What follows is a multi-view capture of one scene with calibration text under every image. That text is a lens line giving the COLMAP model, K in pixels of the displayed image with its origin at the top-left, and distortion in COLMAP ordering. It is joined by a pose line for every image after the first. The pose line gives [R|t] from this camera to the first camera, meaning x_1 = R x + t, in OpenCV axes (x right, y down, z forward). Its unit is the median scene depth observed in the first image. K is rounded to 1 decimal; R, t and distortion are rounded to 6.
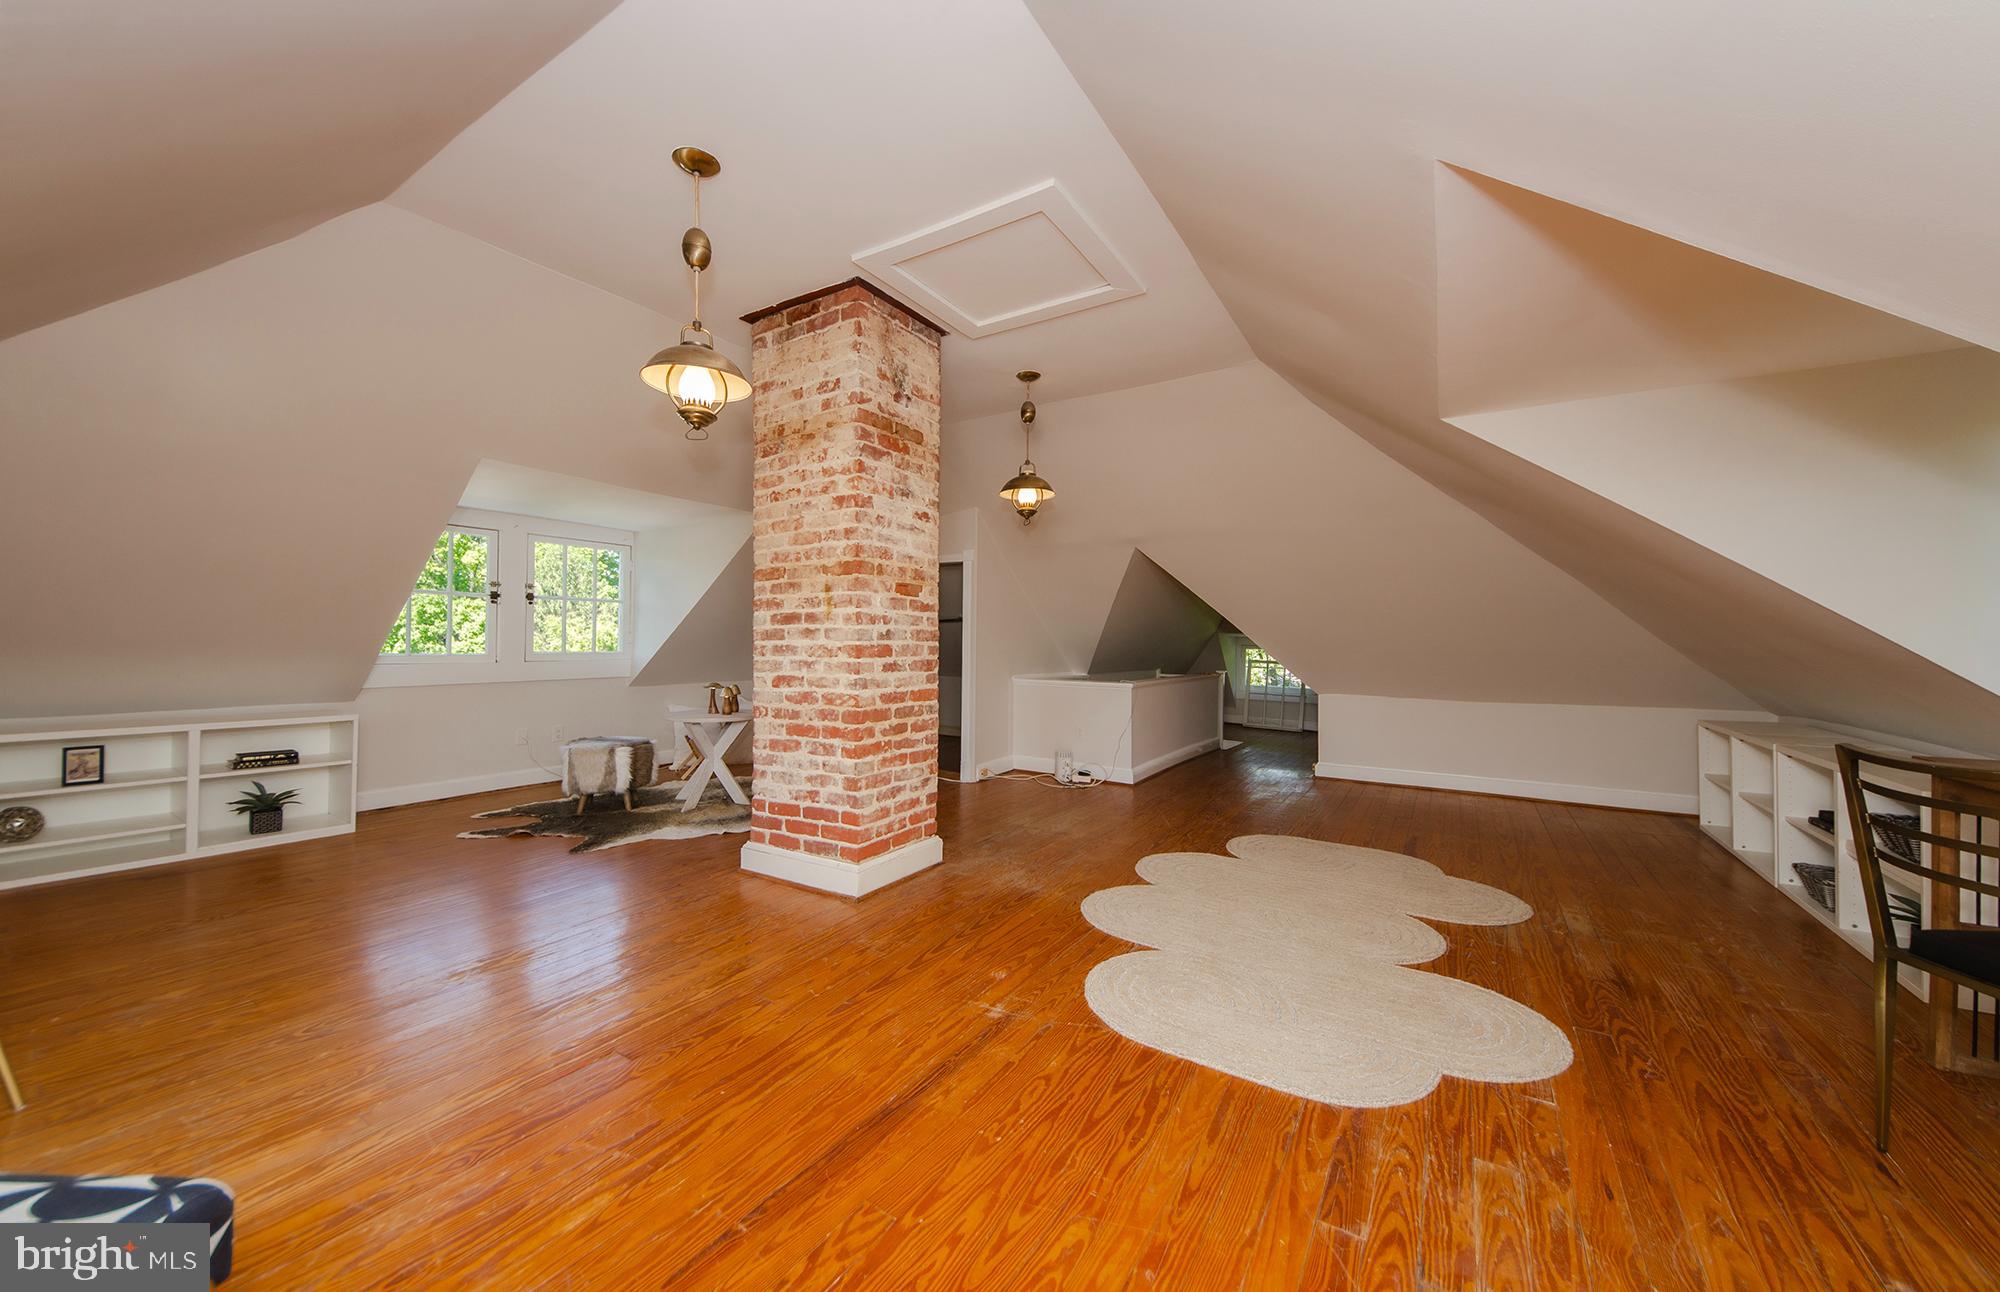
lens RADIAL K [[713.2, 0, 997.3], [0, 713.2, 633.4], [0, 0, 1]] dist [0.000130, -0.002395]
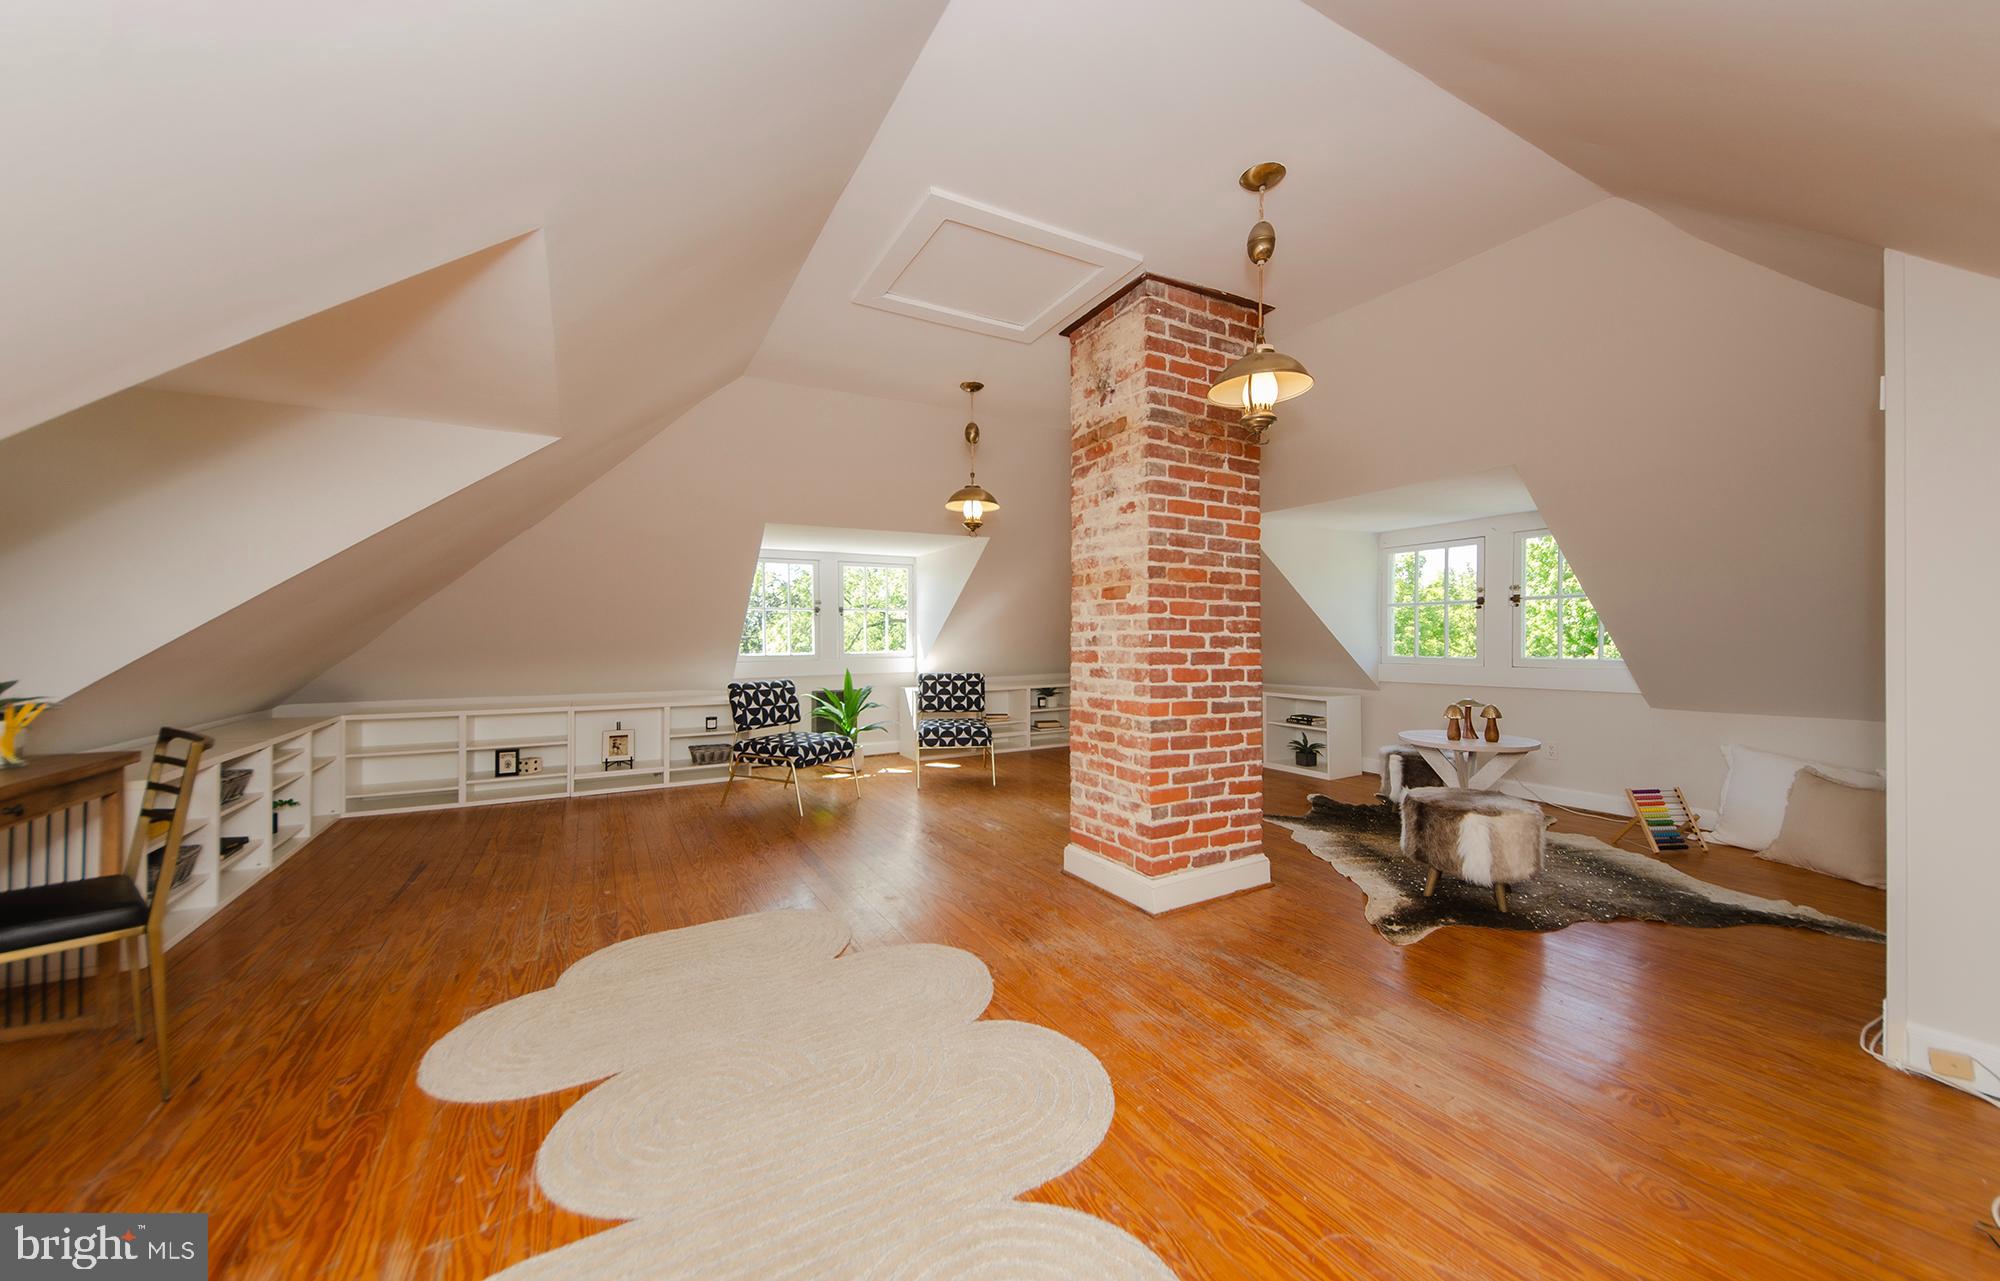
lens RADIAL K [[713.2, 0, 992.0], [0, 713.2, 632.1], [0, 0, 1]] dist [0.000130, -0.002395]
pose [[-0.467907, -0.010838, -0.883711, 0.791758], [0.006429, 0.999857, -0.015667, 0.004498], [0.883754, -0.013012, -0.467770, 1.304463]]
